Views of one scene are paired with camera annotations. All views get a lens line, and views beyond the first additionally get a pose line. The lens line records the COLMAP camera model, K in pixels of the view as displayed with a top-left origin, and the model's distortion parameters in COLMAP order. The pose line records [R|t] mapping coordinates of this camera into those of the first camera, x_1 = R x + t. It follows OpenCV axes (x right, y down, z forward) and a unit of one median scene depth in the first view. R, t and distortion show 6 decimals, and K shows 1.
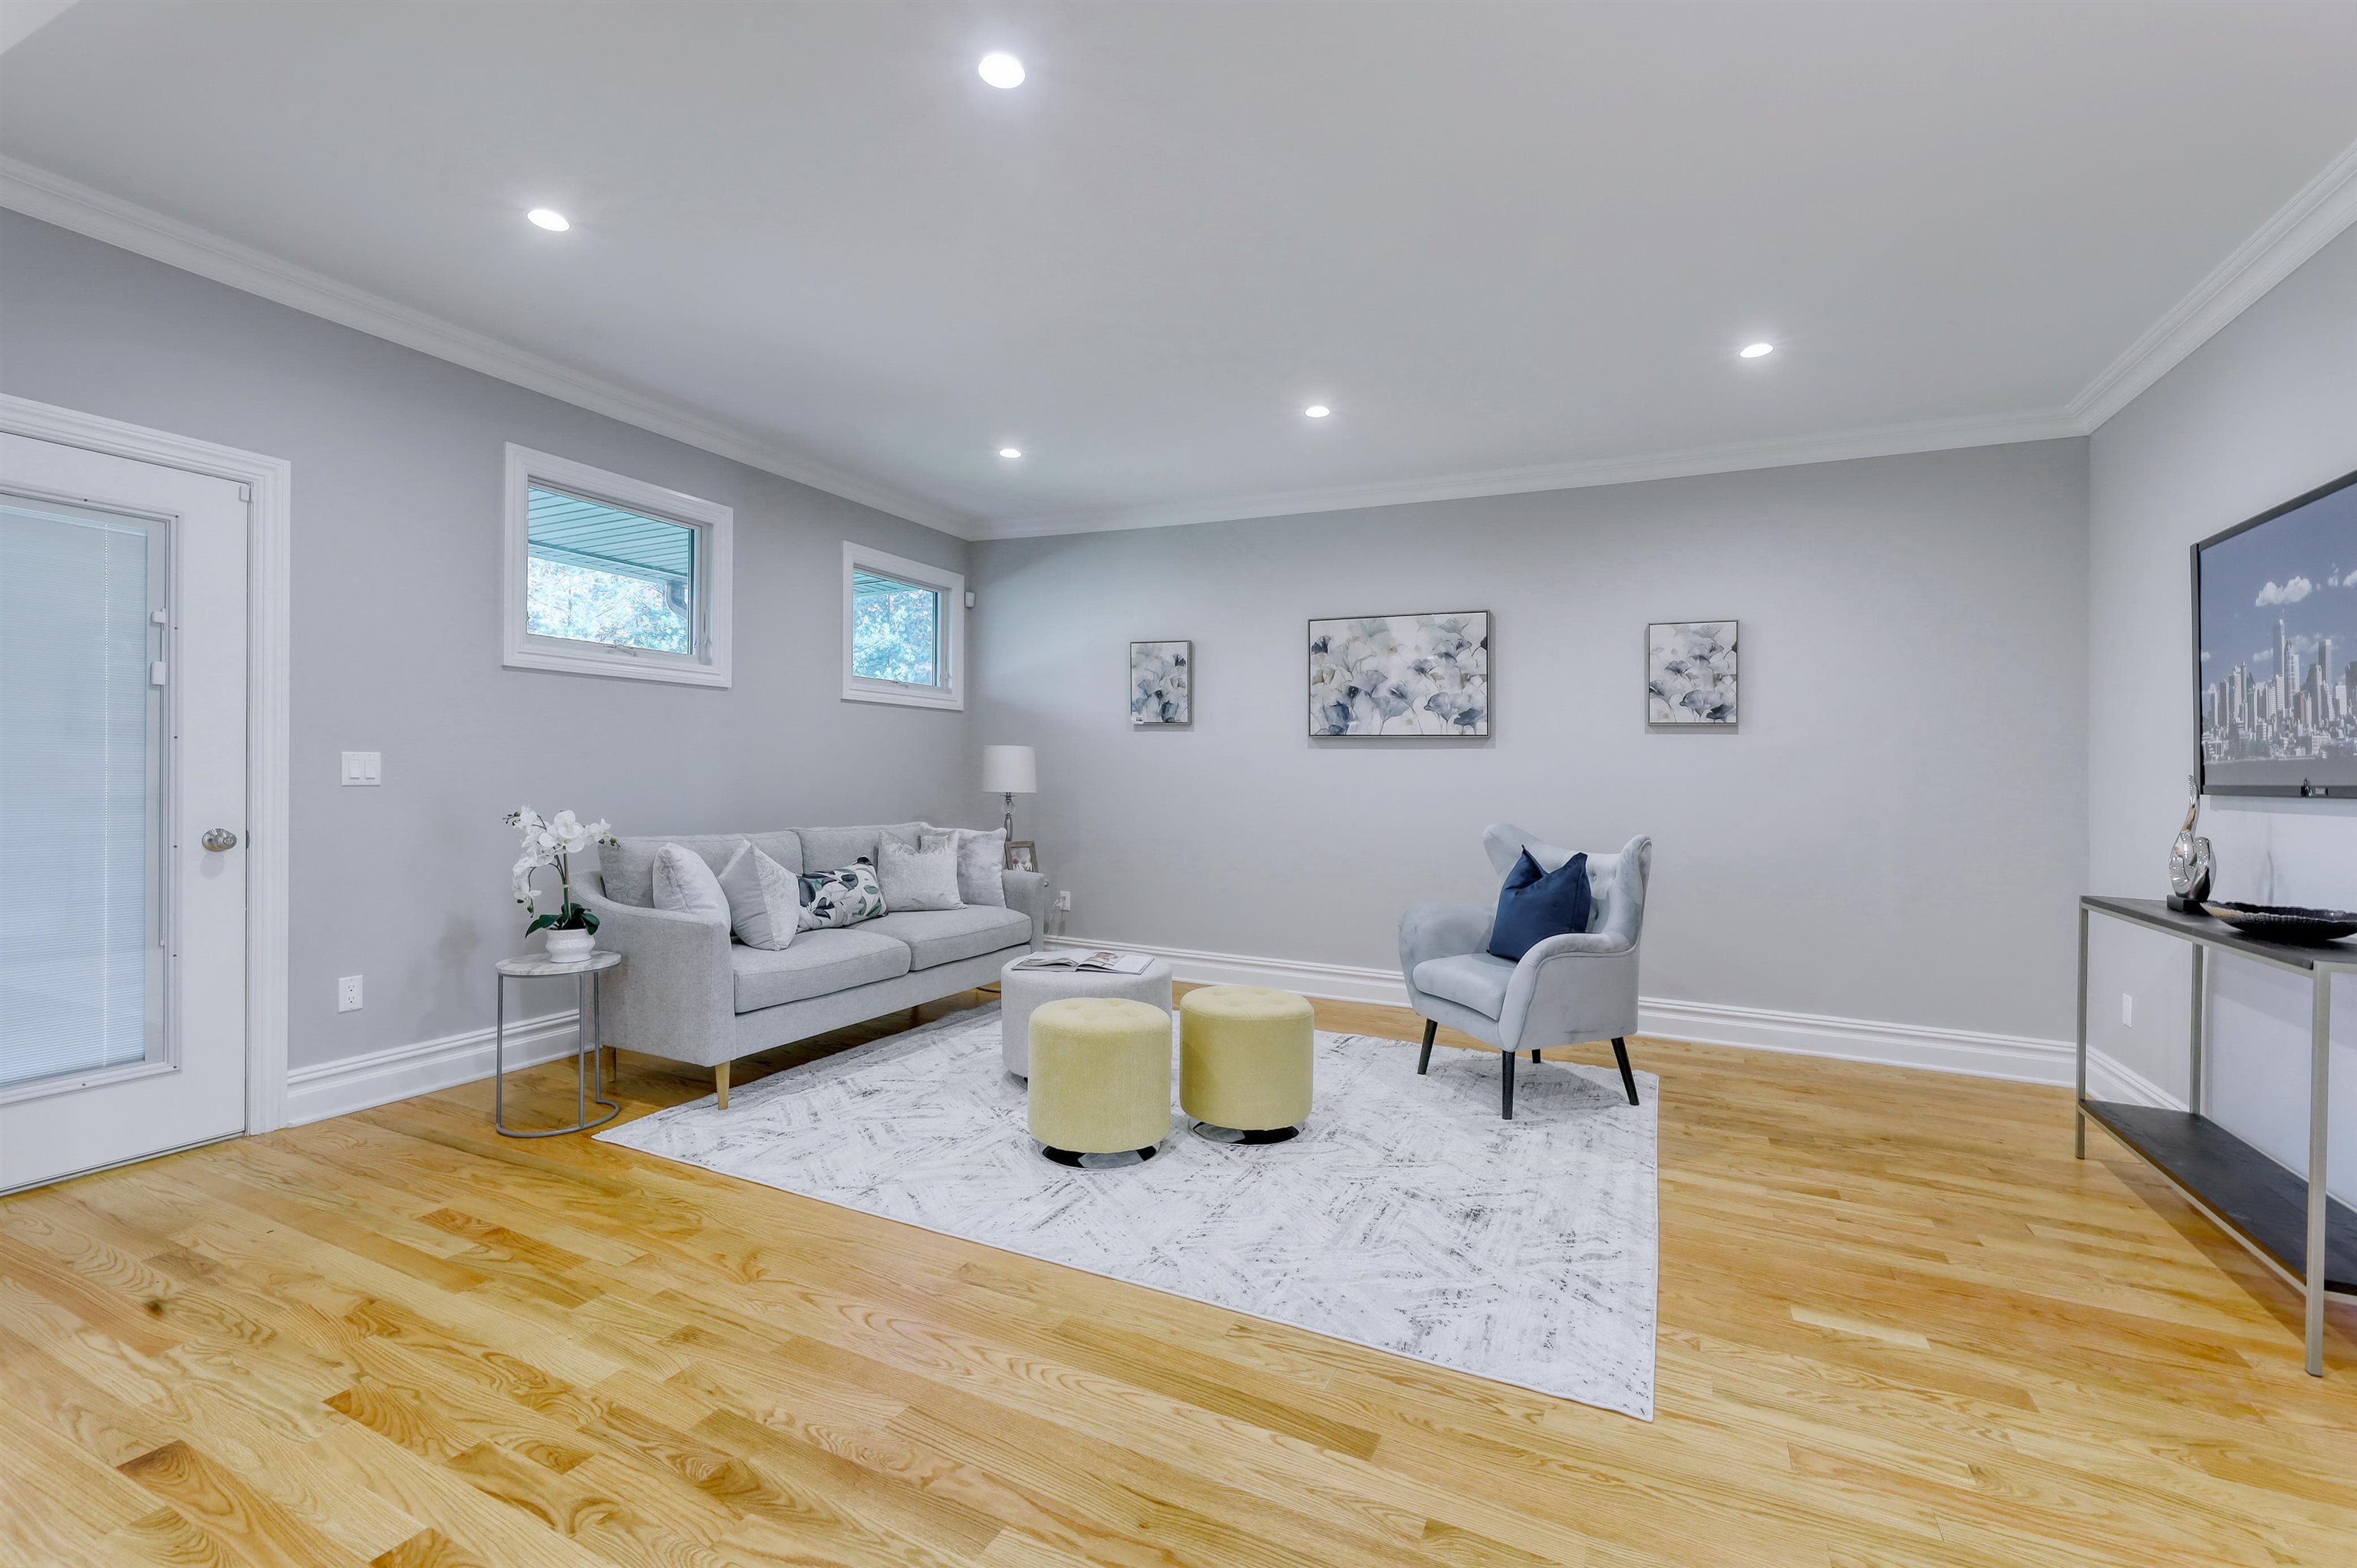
lens RADIAL K [[1010.2, 0, 1178.5], [0, 1010.2, 784.0], [0, 0, 1]] dist [0.000755, -0.000192]
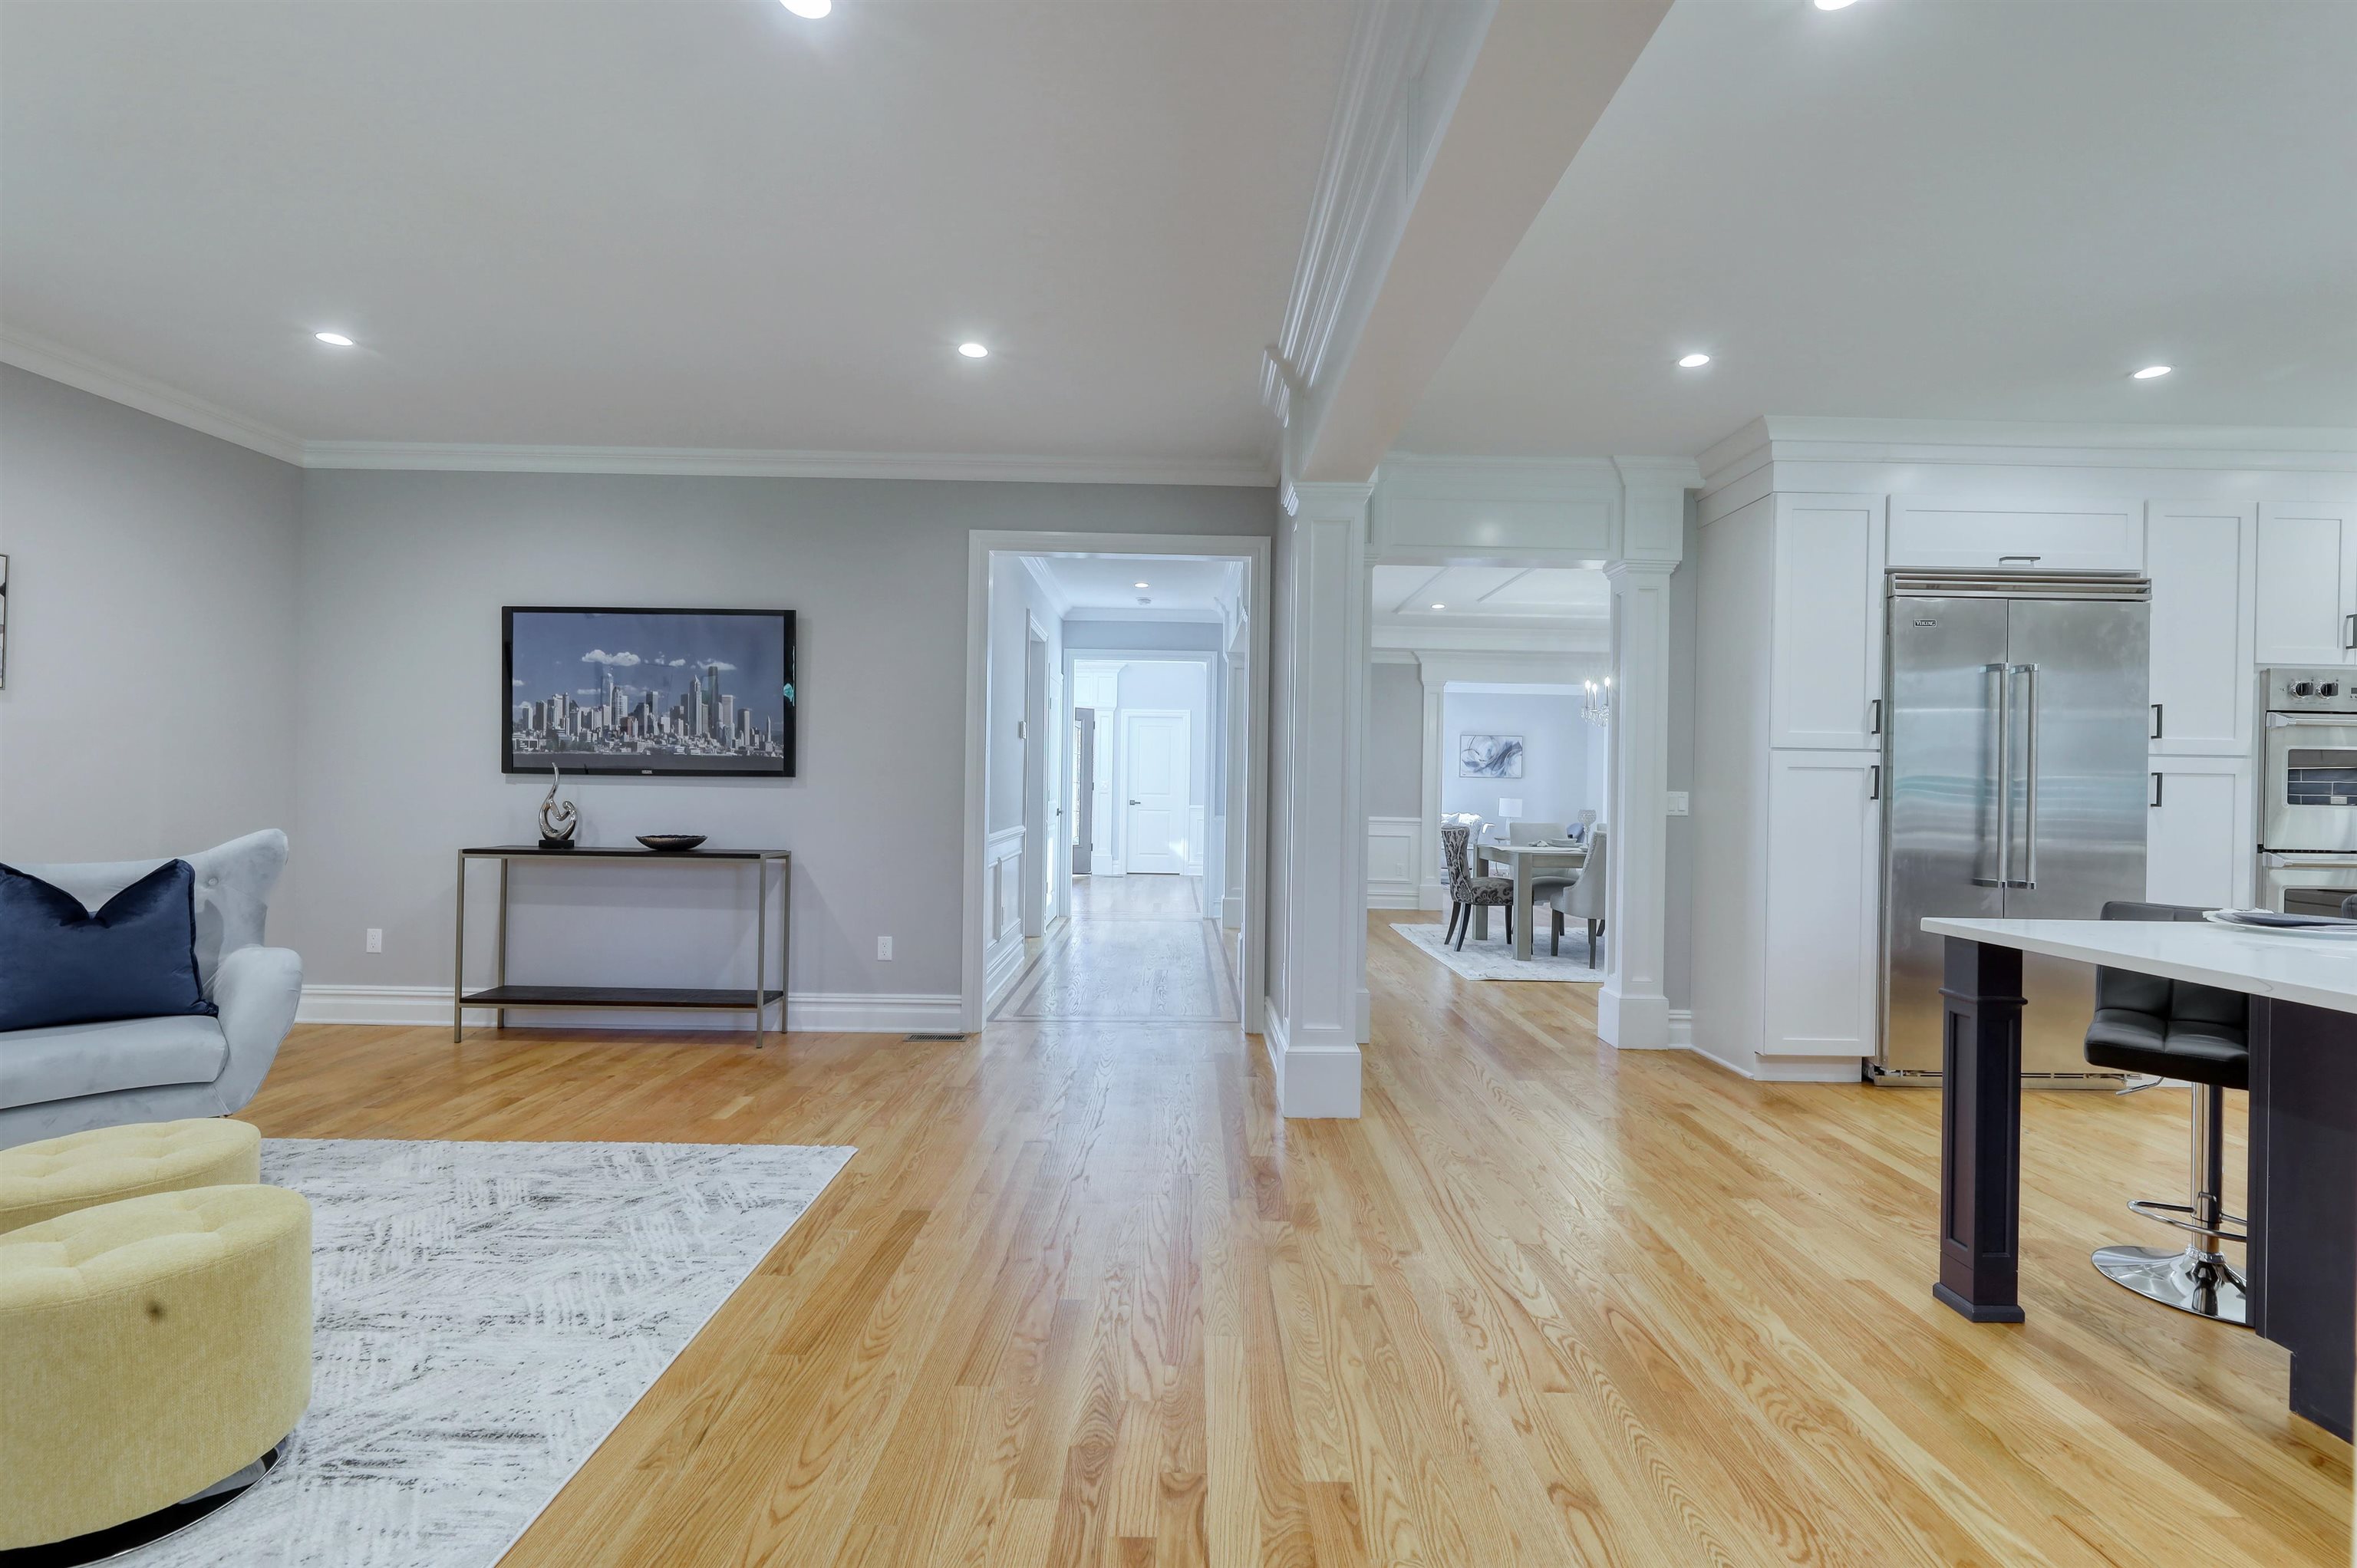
lens RADIAL K [[1004.5, 0, 1184.5], [0, 1004.5, 783.9], [0, 0, 1]] dist [-0.000202, -0.000646]
pose [[-0.431729, -0.028972, 0.901538, -0.531049], [-0.012558, 0.999580, 0.026110, -0.017970], [-0.901916, -0.000049, -0.431911, 0.506322]]
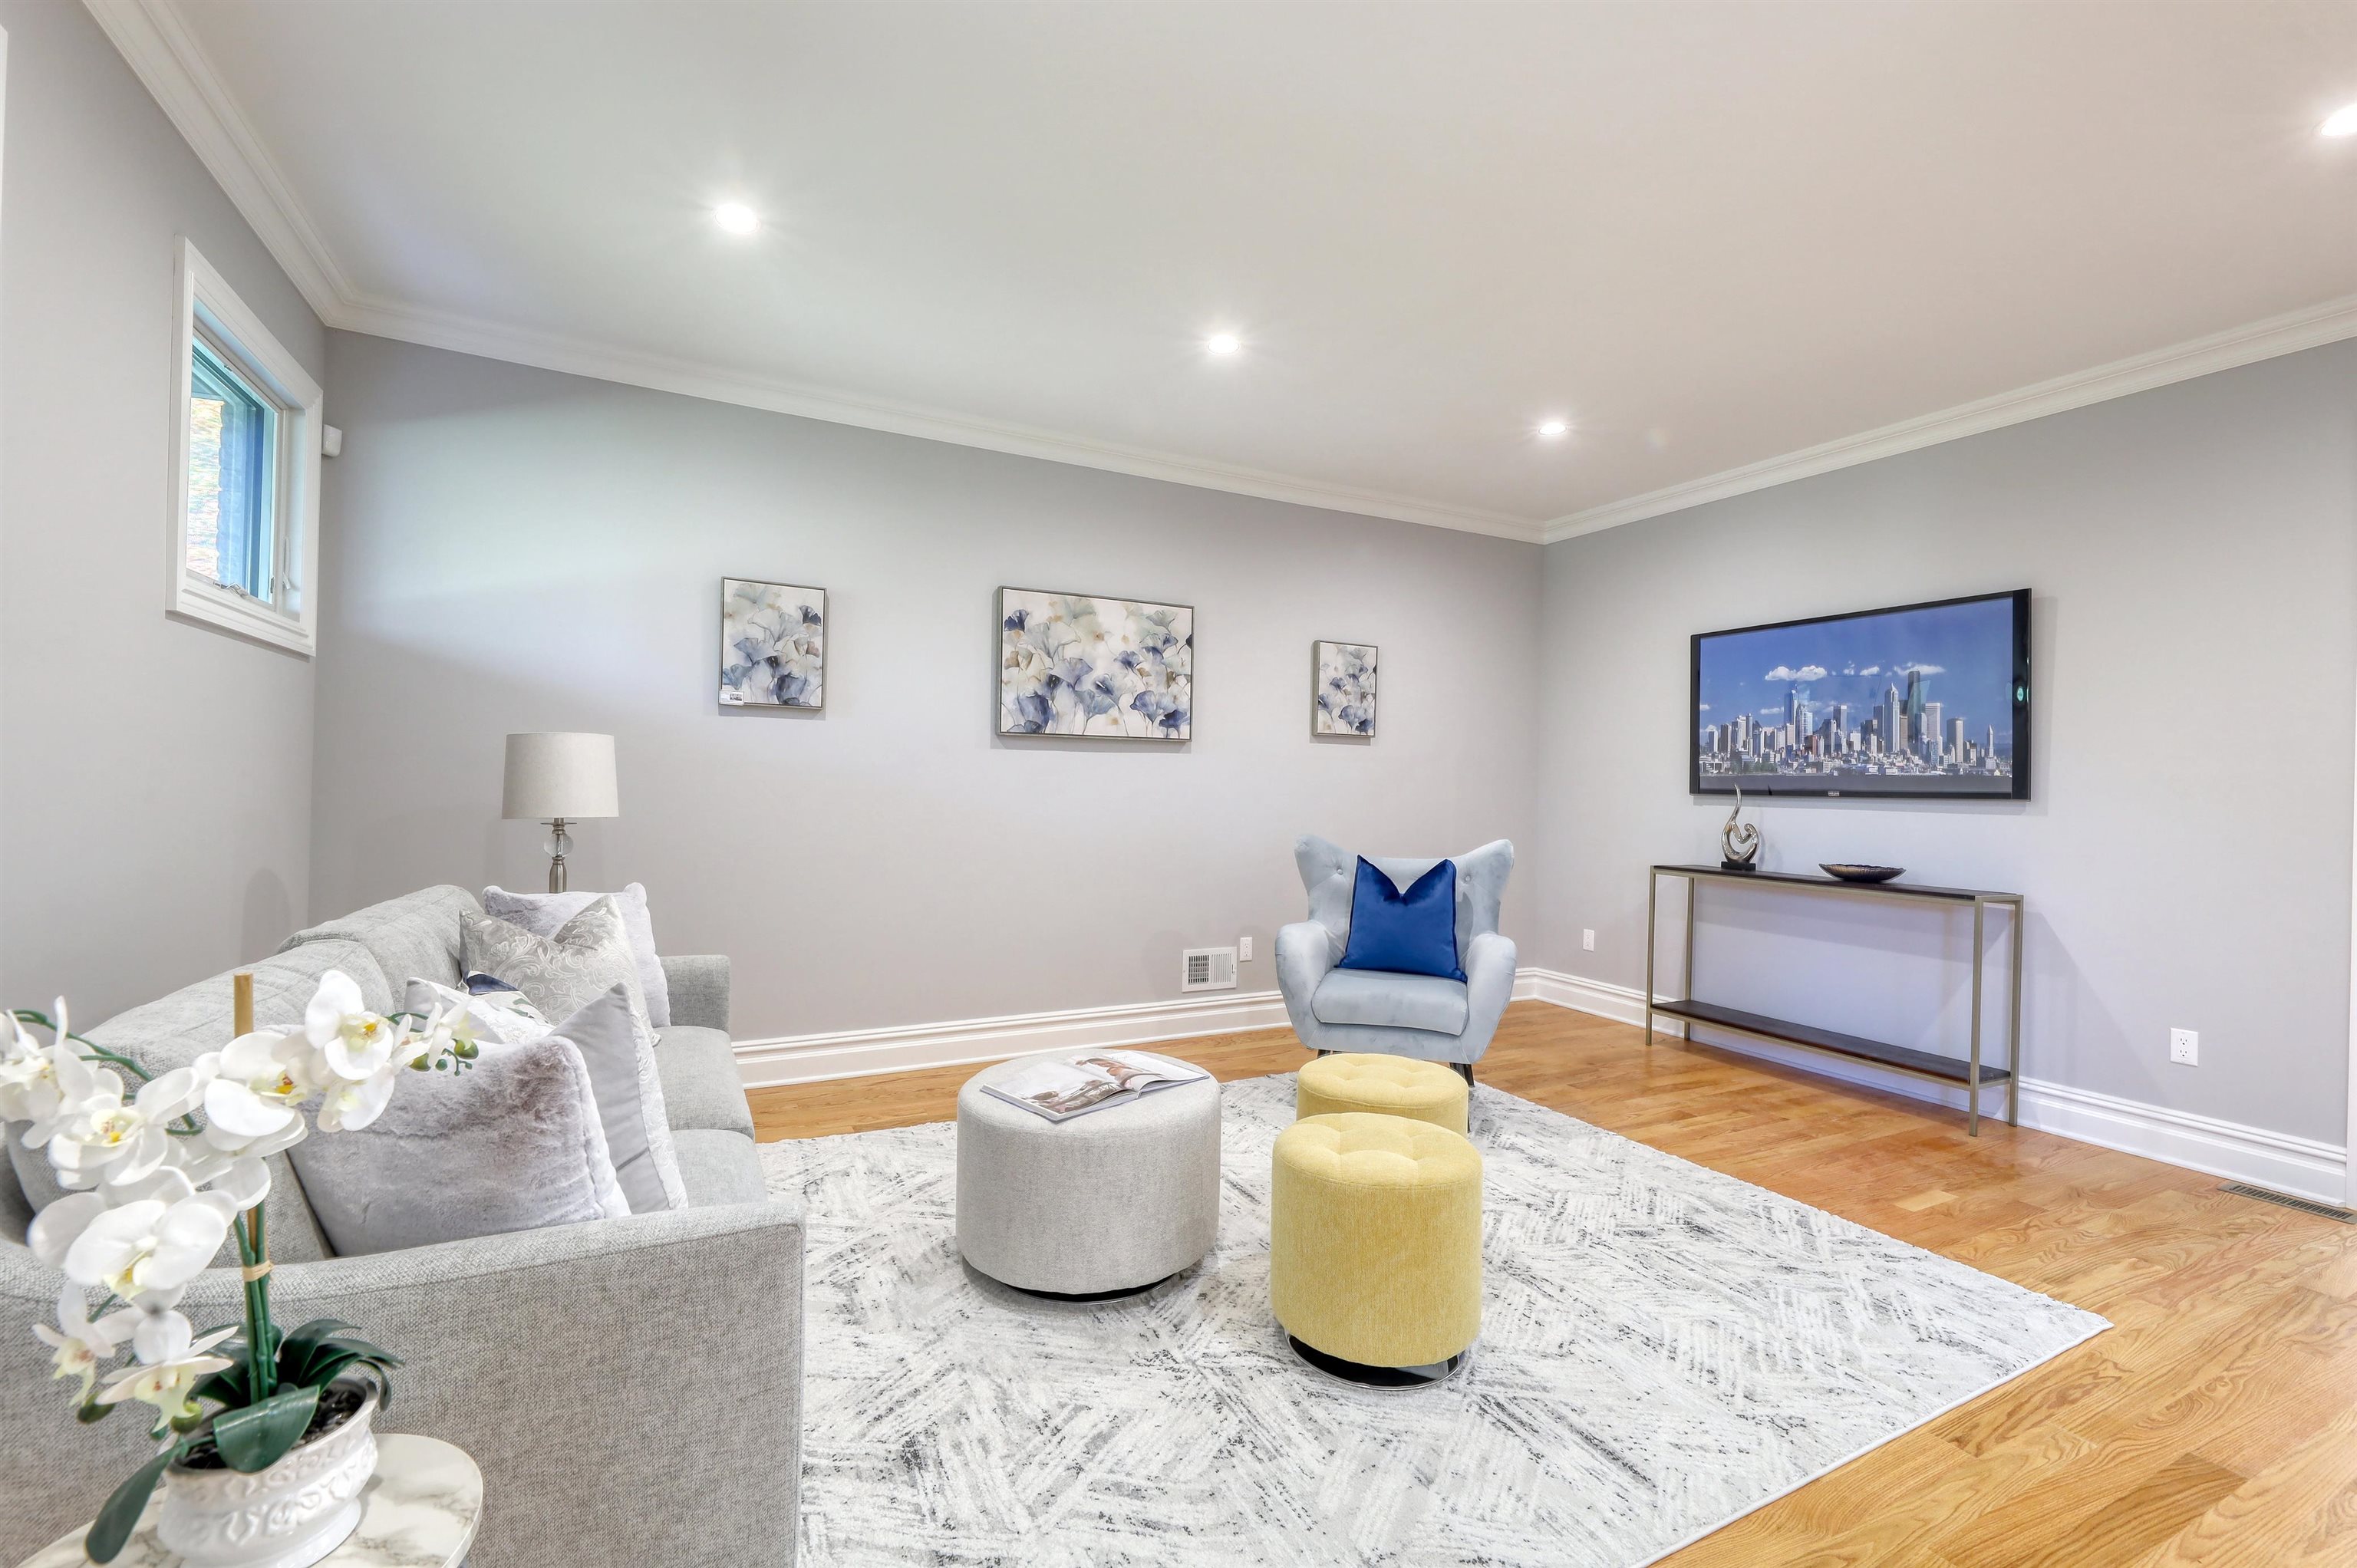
lens RADIAL K [[1004.5, 0, 1184.5], [0, 1004.5, 783.9], [0, 0, 1]] dist [-0.000202, -0.000646]
pose [[0.602339, -0.009647, 0.798182, -0.480885], [0.003742, 0.999950, 0.009262, -0.016856], [-0.798232, -0.002592, 0.602345, 0.477715]]
